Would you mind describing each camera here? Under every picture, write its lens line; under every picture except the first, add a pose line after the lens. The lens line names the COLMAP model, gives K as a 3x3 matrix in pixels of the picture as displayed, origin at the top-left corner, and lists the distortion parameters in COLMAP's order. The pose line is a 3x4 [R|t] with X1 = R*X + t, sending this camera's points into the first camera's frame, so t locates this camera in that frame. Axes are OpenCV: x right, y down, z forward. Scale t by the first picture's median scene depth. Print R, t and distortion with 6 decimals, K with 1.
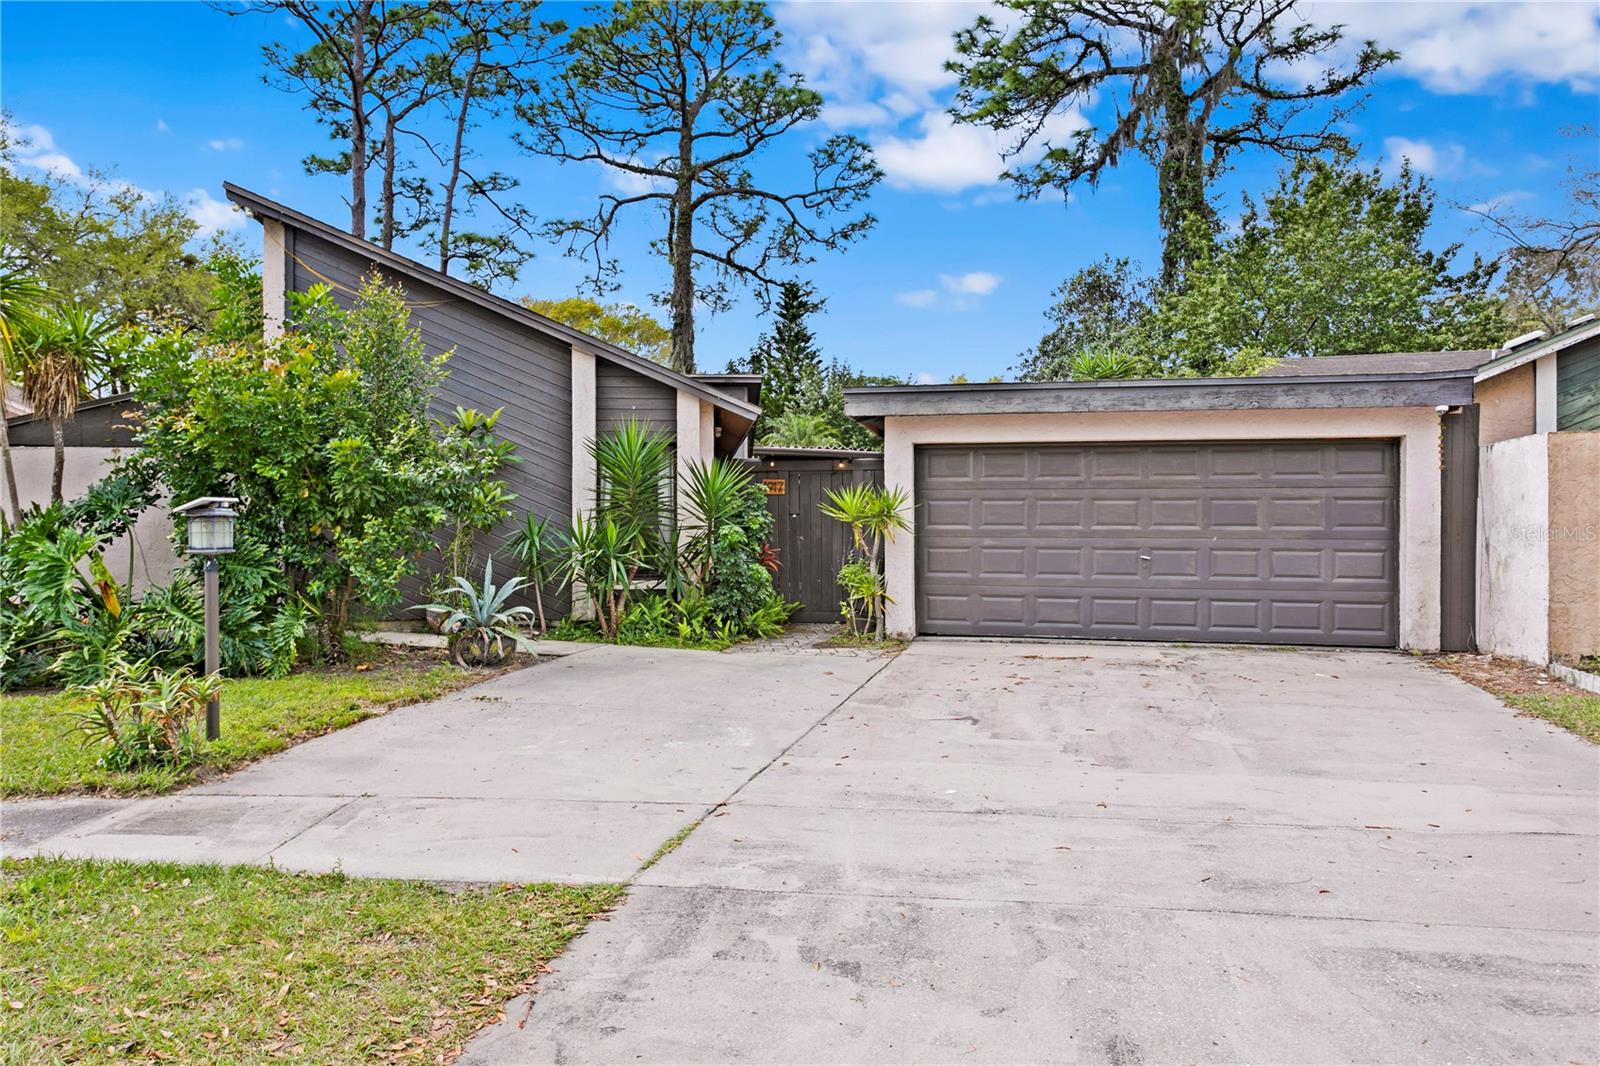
lens RADIAL K [[1130.1, 0, 804.4], [0, 1130.1, 543.6], [0, 0, 1]] dist [-0.000500, 0.006561]
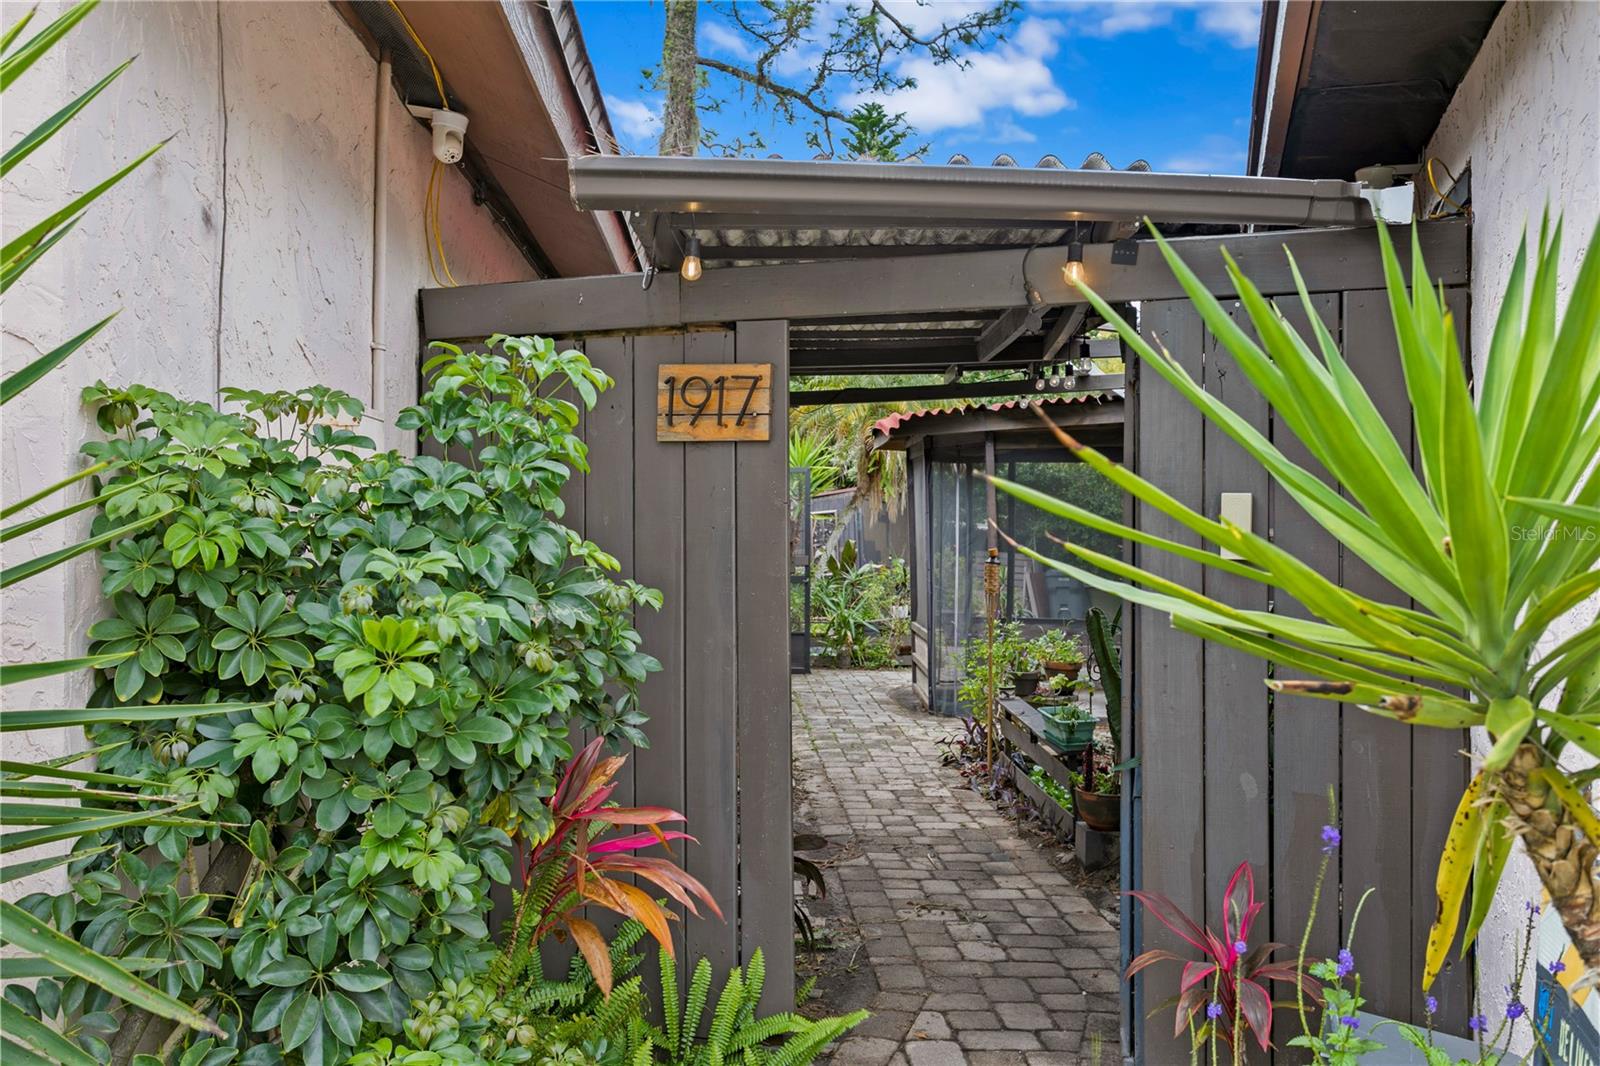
lens RADIAL K [[1391.5, 0, 801.6], [0, 1391.5, 530.1], [0, 0, 1]] dist [-0.006186, -0.001218]
pose [[0.997800, 0.004844, -0.066115, 0.006277], [-0.005715, 0.999899, -0.013001, -0.031033], [0.066046, 0.013350, 0.997727, 0.926980]]
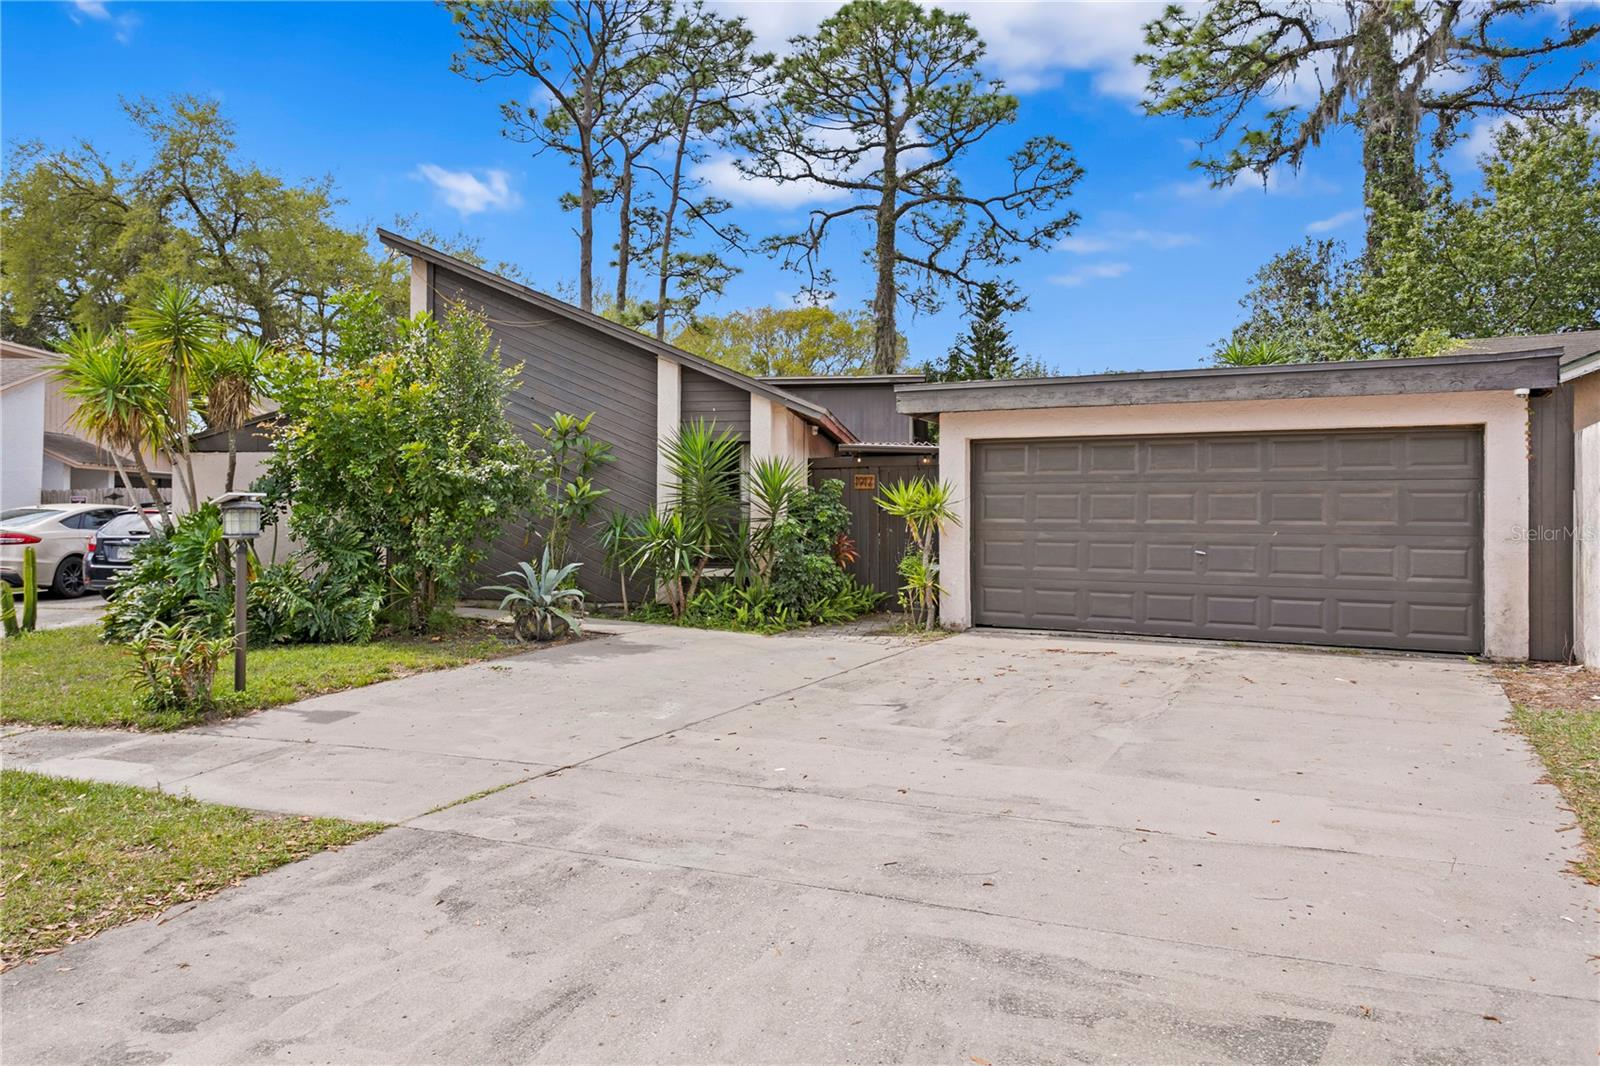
lens RADIAL K [[1085.7, 0, 788.7], [0, 1085.7, 519.7], [0, 0, 1]] dist [-0.005167, 0.010443]
pose [[0.966814, 0.004119, -0.255448, 0.198982], [-0.008098, 0.999862, -0.014527, 0.000392], [0.255353, 0.016113, 0.966714, 0.008547]]
